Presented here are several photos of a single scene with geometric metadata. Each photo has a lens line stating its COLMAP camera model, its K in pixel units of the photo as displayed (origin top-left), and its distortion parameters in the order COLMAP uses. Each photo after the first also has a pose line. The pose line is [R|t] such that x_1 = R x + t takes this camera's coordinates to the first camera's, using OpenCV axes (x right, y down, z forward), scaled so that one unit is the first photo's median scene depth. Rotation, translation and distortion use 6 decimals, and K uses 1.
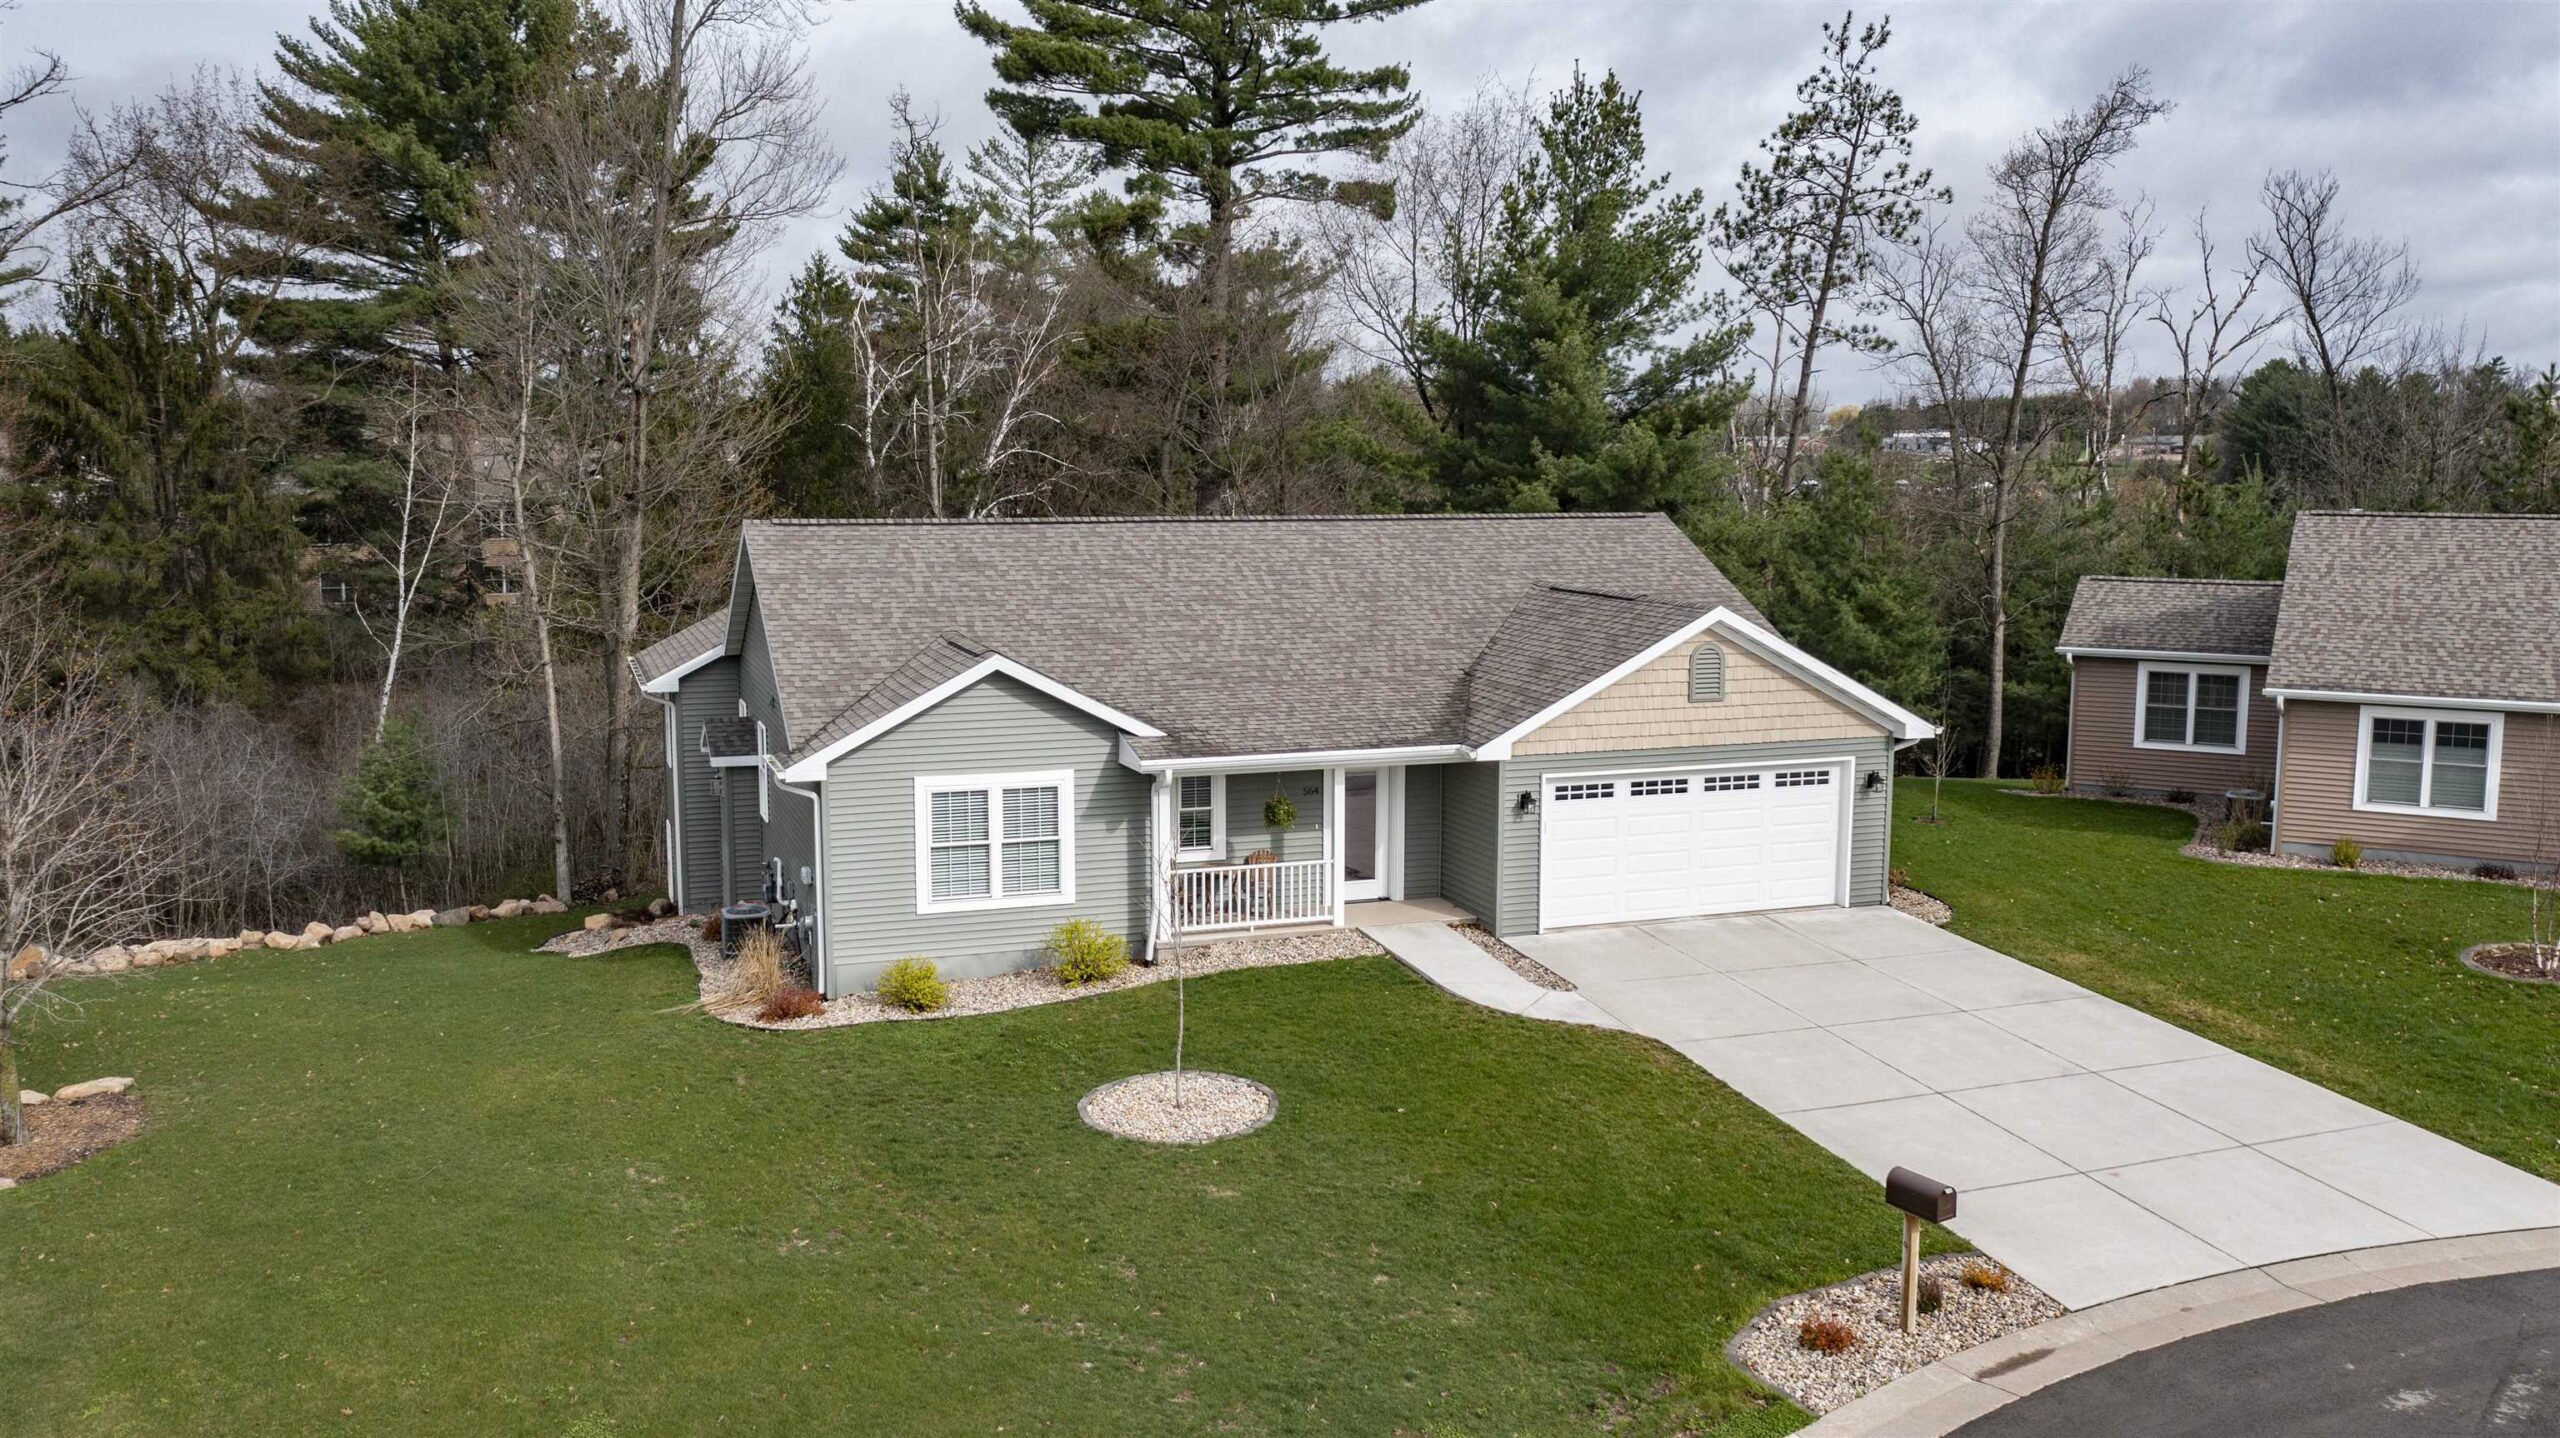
lens RADIAL K [[2022.3, 0, 1275.5], [0, 2022.3, 726.4], [0, 0, 1]] dist [-0.014687, 0.004043]
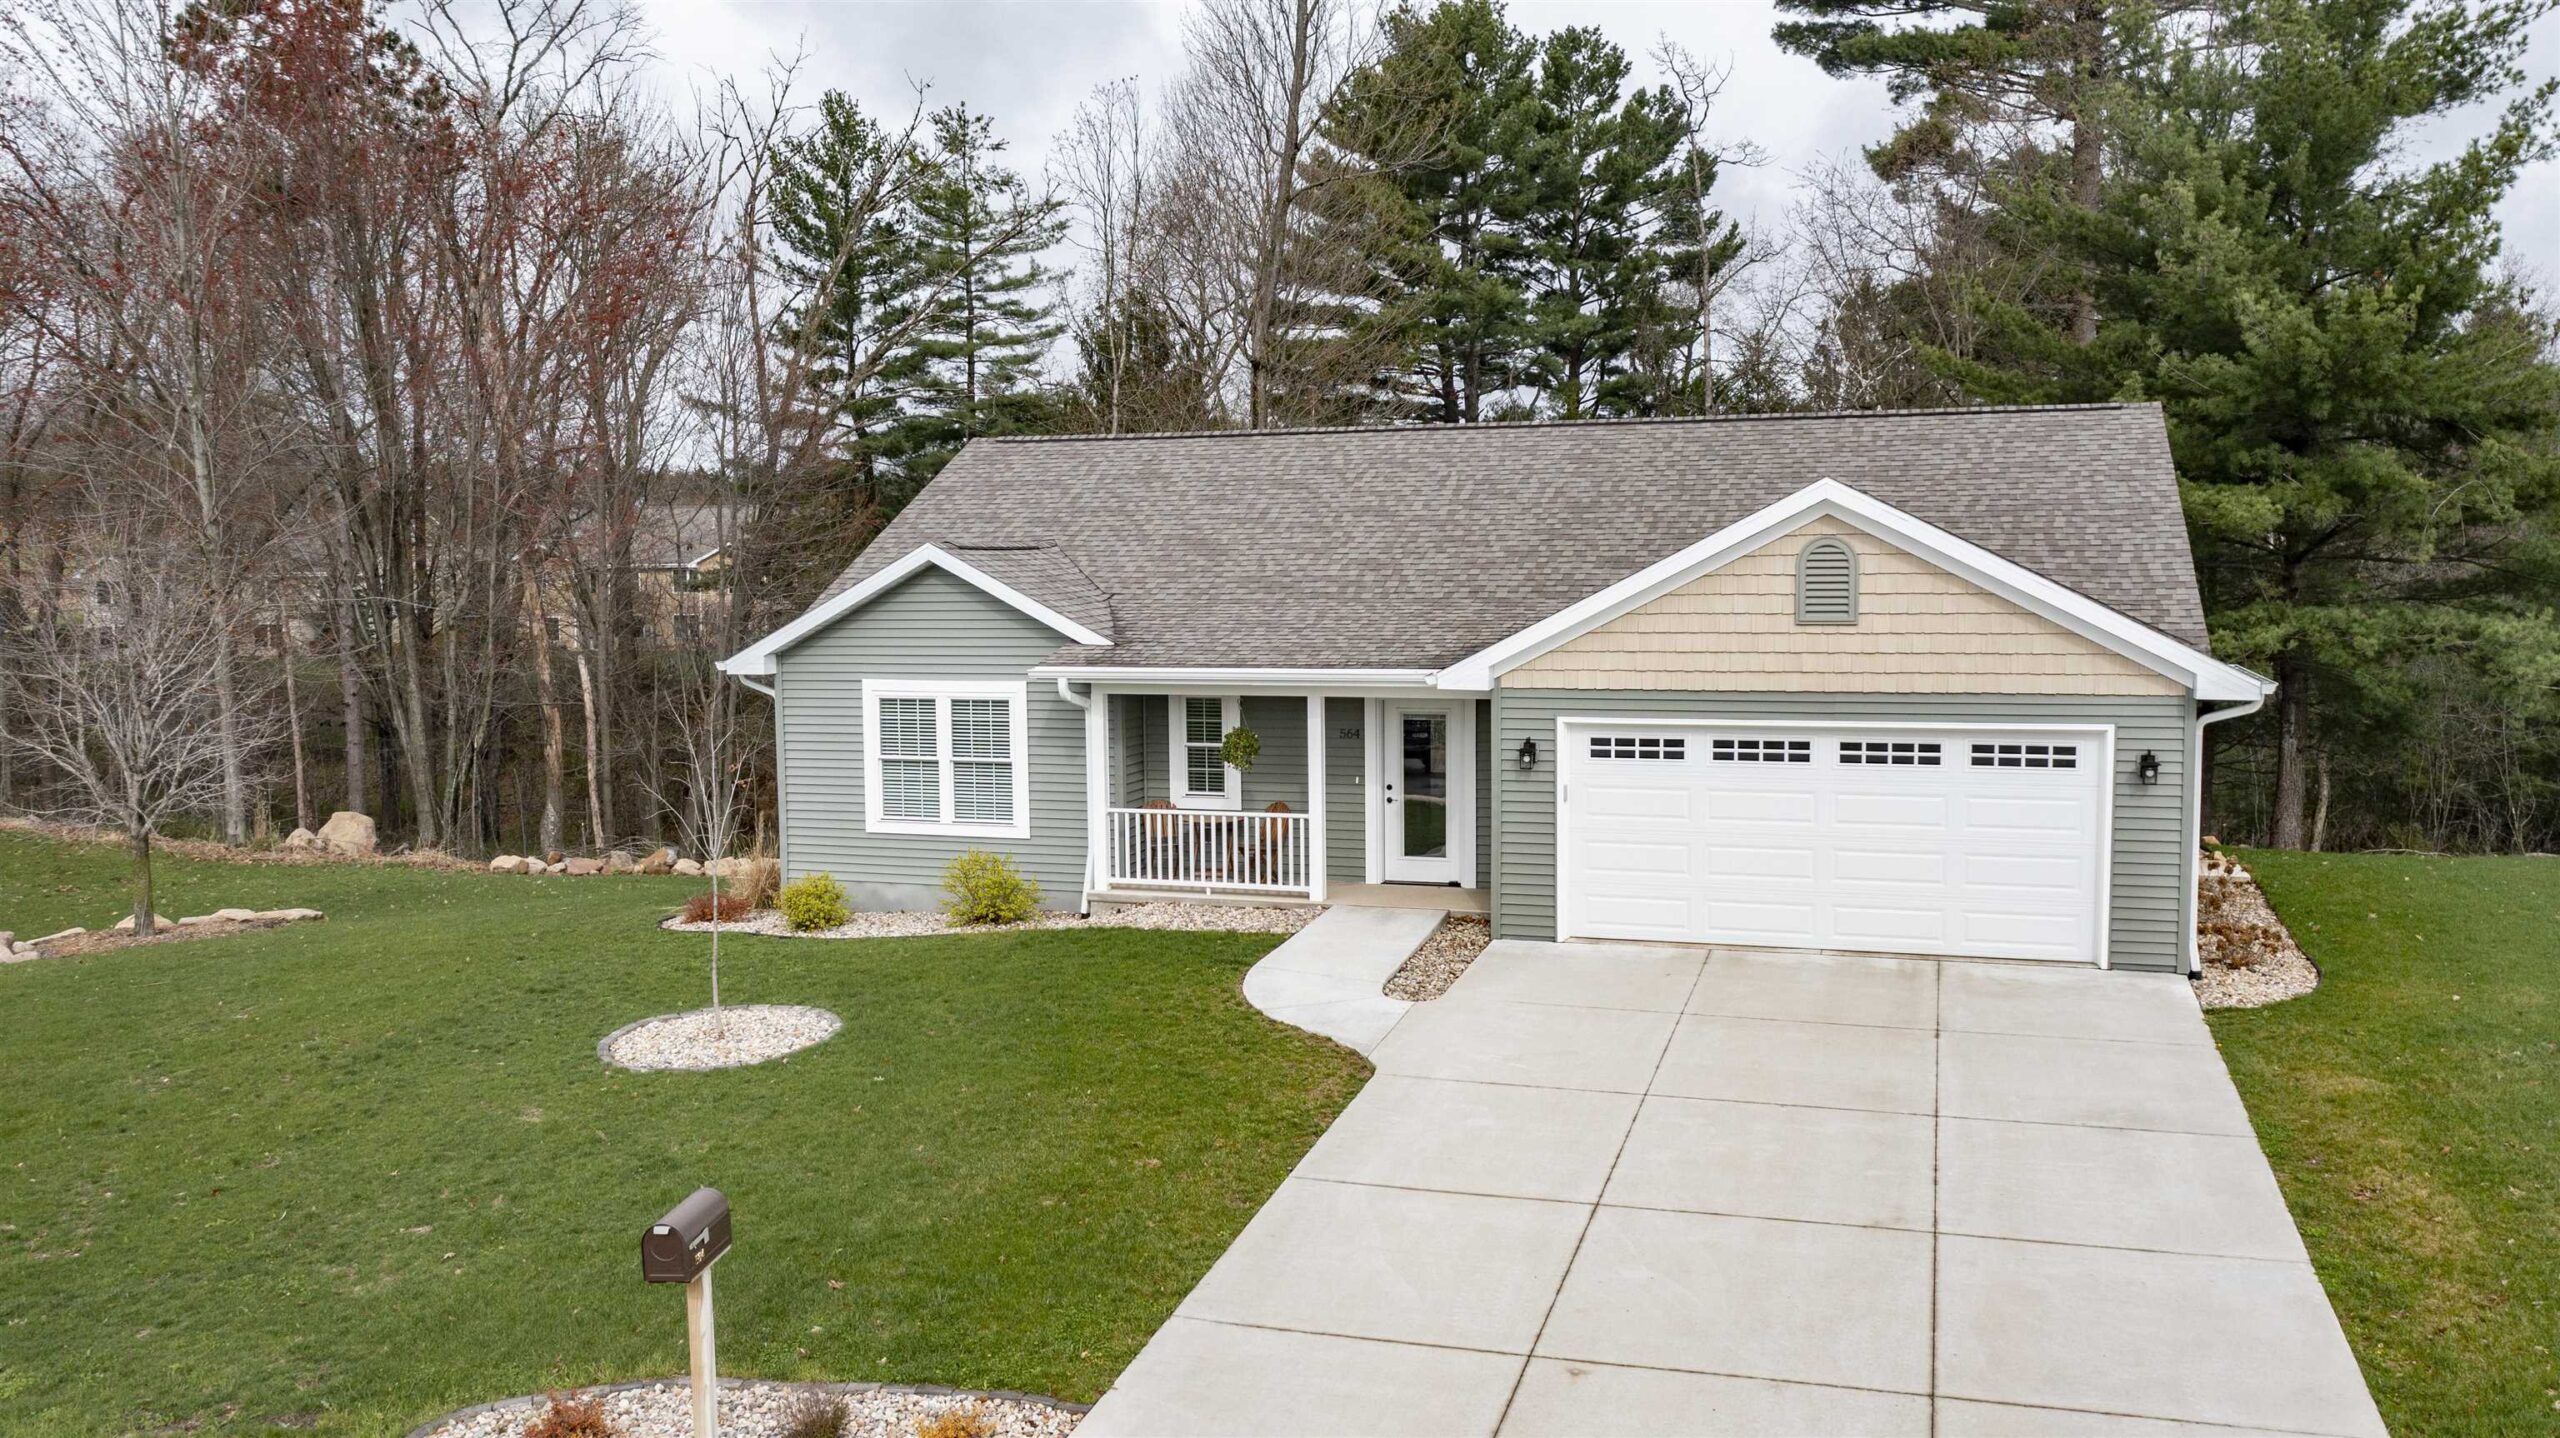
lens RADIAL K [[2022.3, 0, 1275.5], [0, 2022.3, 726.4], [0, 0, 1]] dist [-0.014687, 0.004043]
pose [[0.784291, 0.042299, -0.618950, 0.470350], [-0.068648, 0.997463, -0.018819, 0.044756], [0.616584, 0.057249, 0.785205, 0.354830]]
